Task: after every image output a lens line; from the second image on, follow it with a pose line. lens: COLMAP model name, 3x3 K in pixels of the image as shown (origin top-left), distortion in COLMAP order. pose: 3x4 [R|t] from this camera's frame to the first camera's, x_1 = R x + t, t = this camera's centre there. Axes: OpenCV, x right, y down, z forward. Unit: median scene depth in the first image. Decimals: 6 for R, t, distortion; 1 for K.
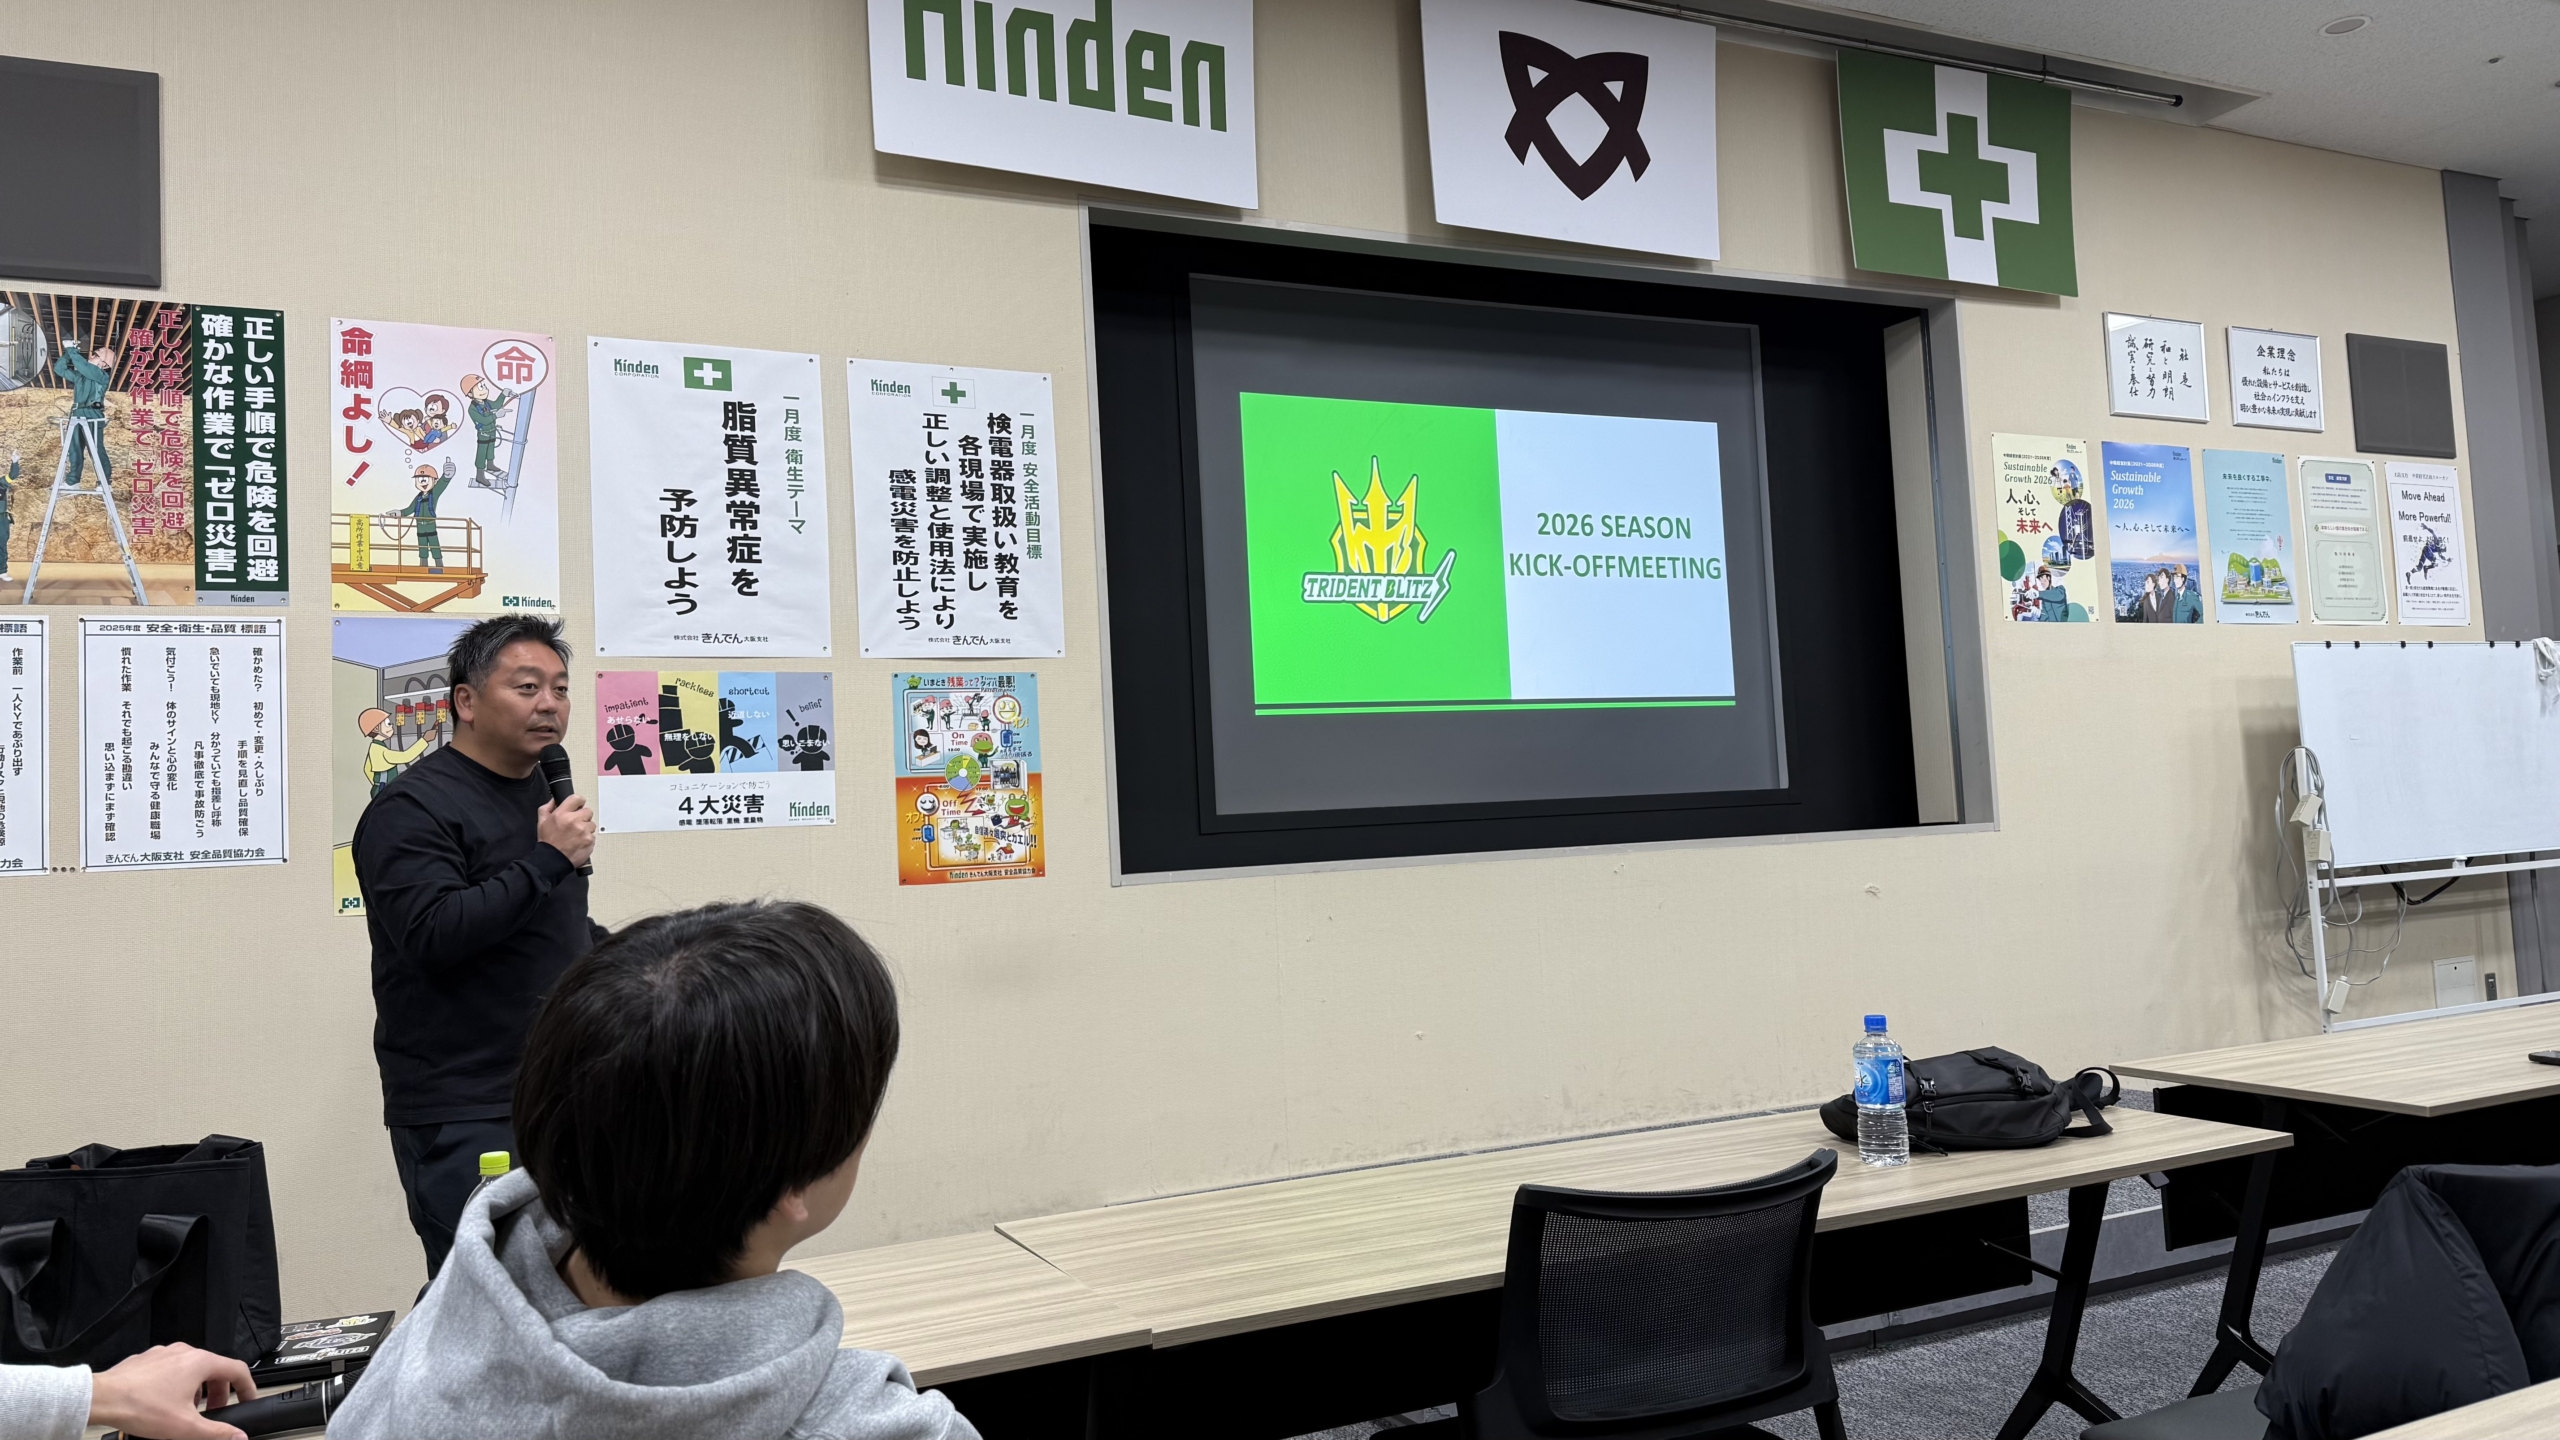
lens RADIAL K [[1852.1, 0, 1284.8], [0, 1852.1, 775.5], [0, 0, 1]] dist [0.116225, -0.180300]
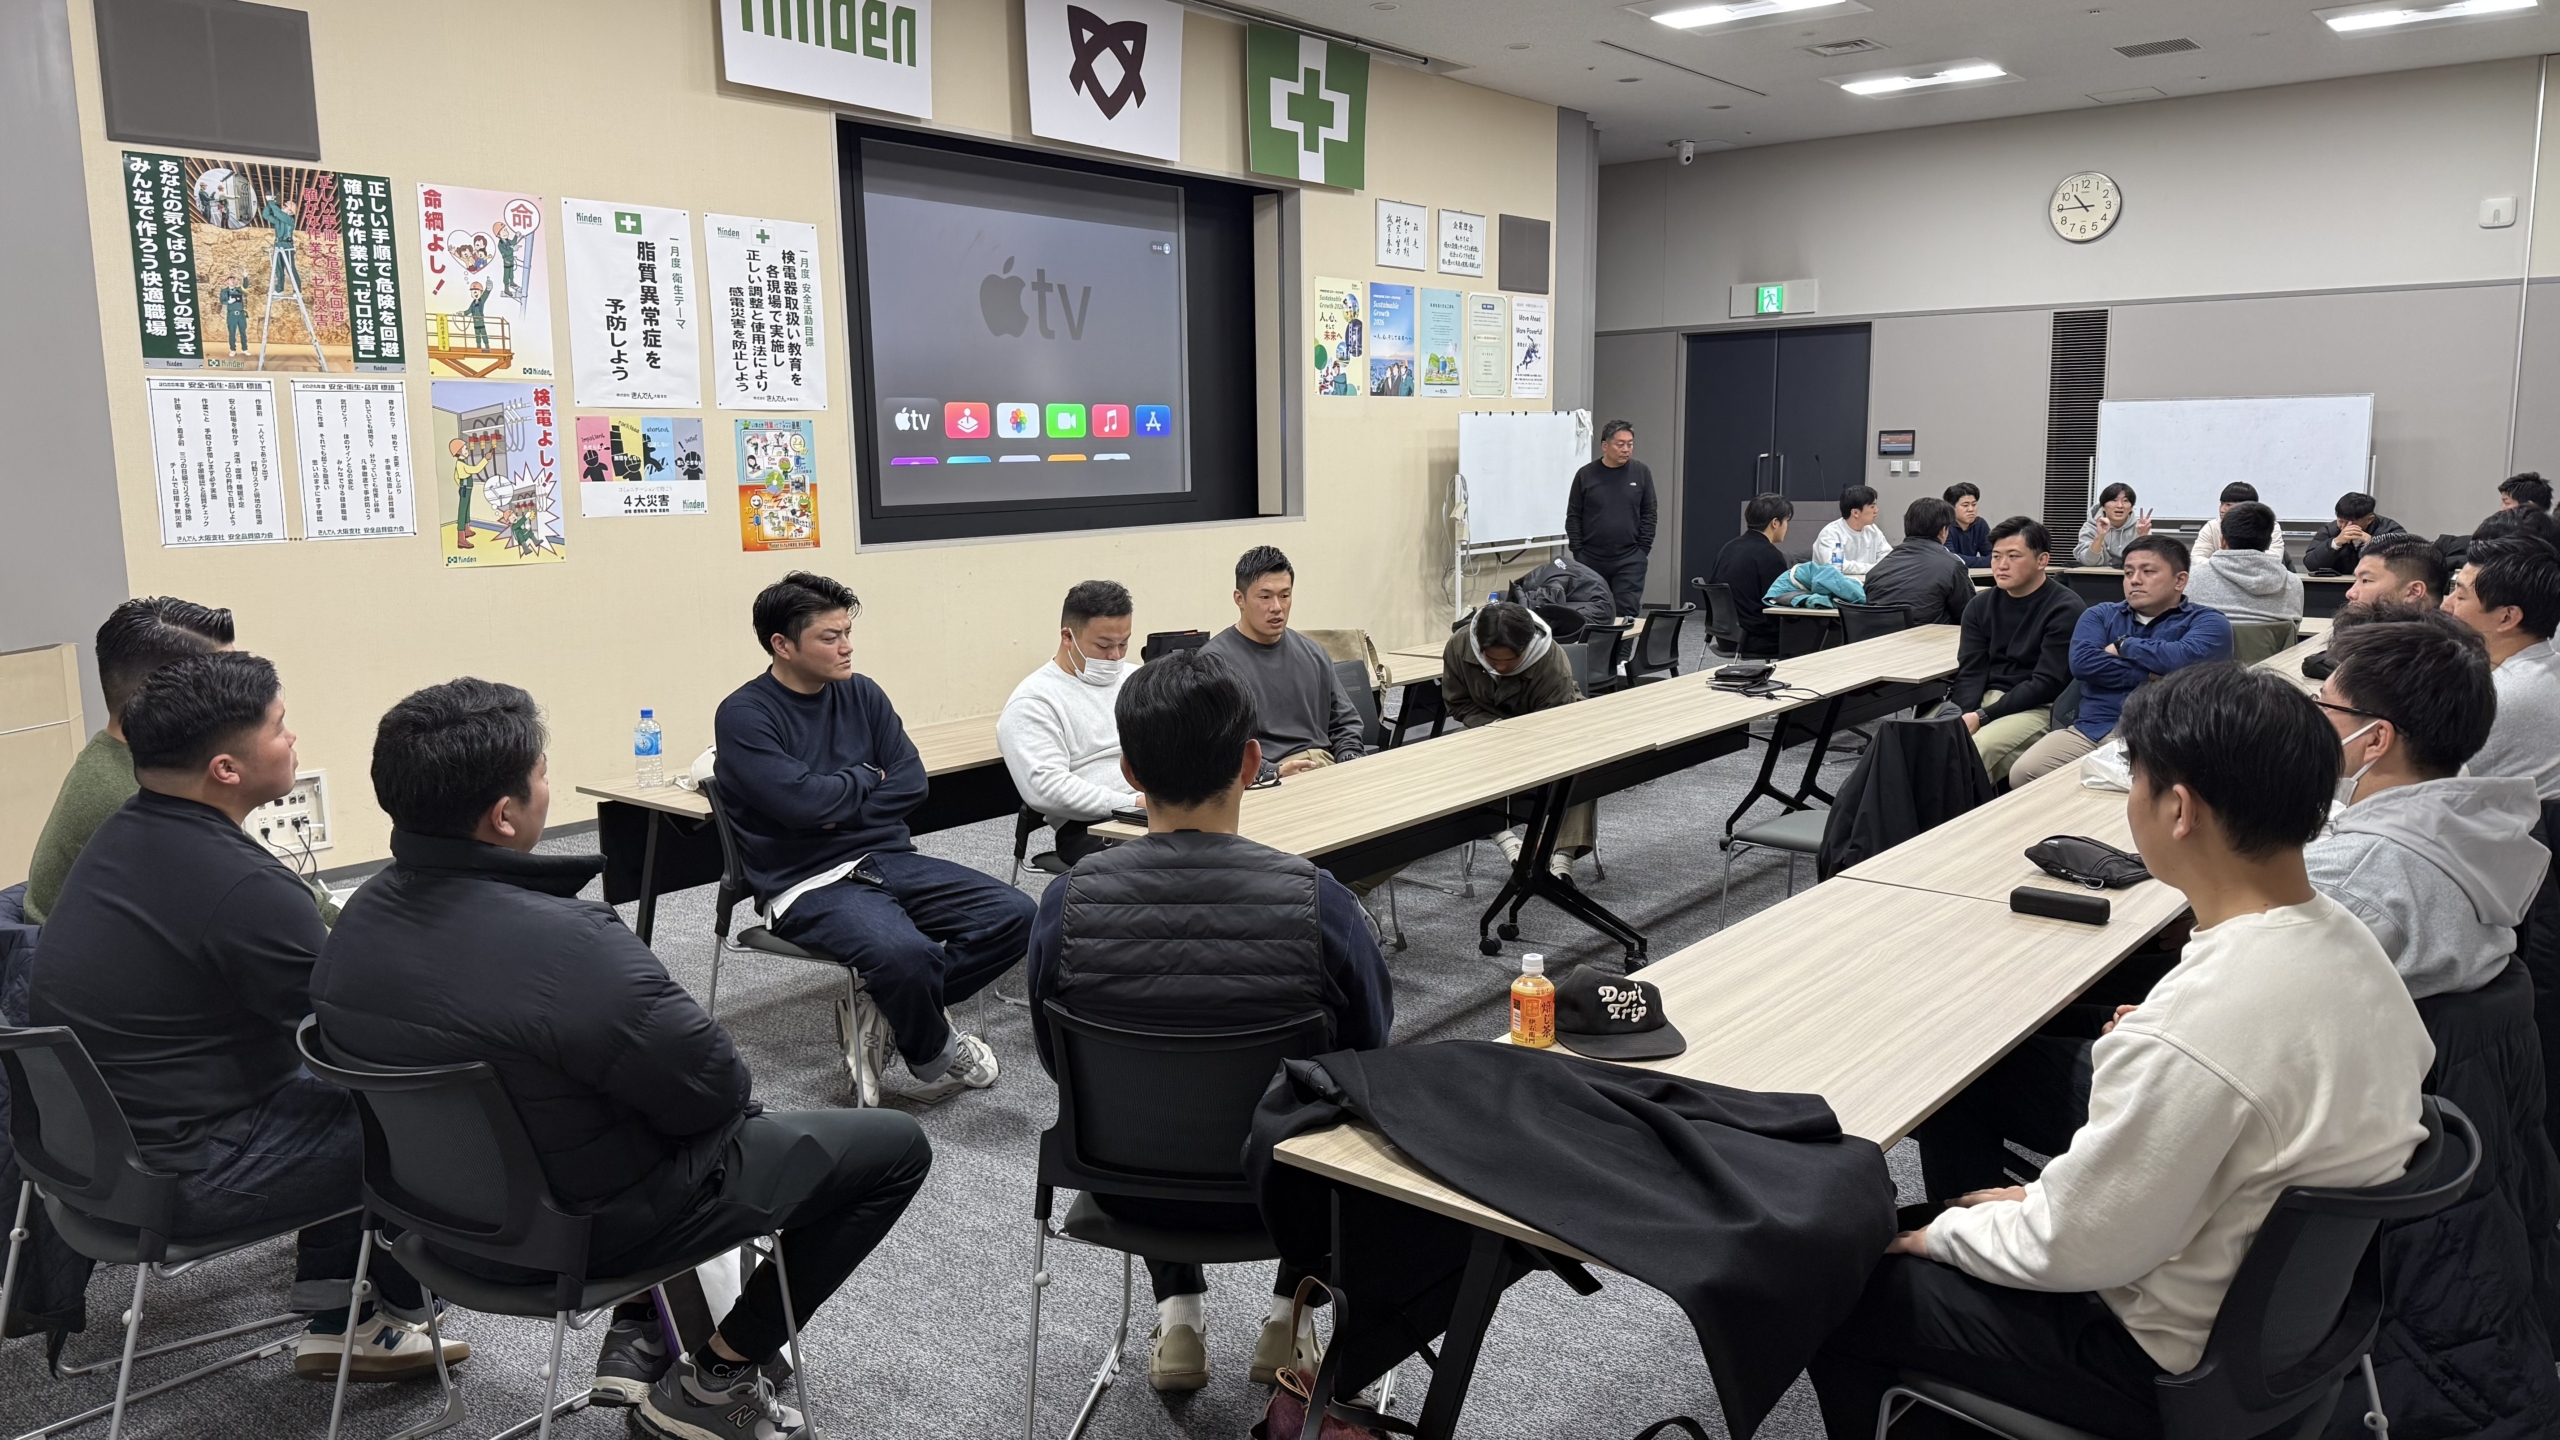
lens RADIAL K [[1852.1, 0, 1284.8], [0, 1852.1, 775.5], [0, 0, 1]] dist [0.116225, -0.180300]
pose [[0.903681, -0.031519, 0.427044, -0.478589], [-0.060883, 0.977698, 0.200997, -0.107247], [-0.423856, -0.207637, 0.881608, -0.692387]]
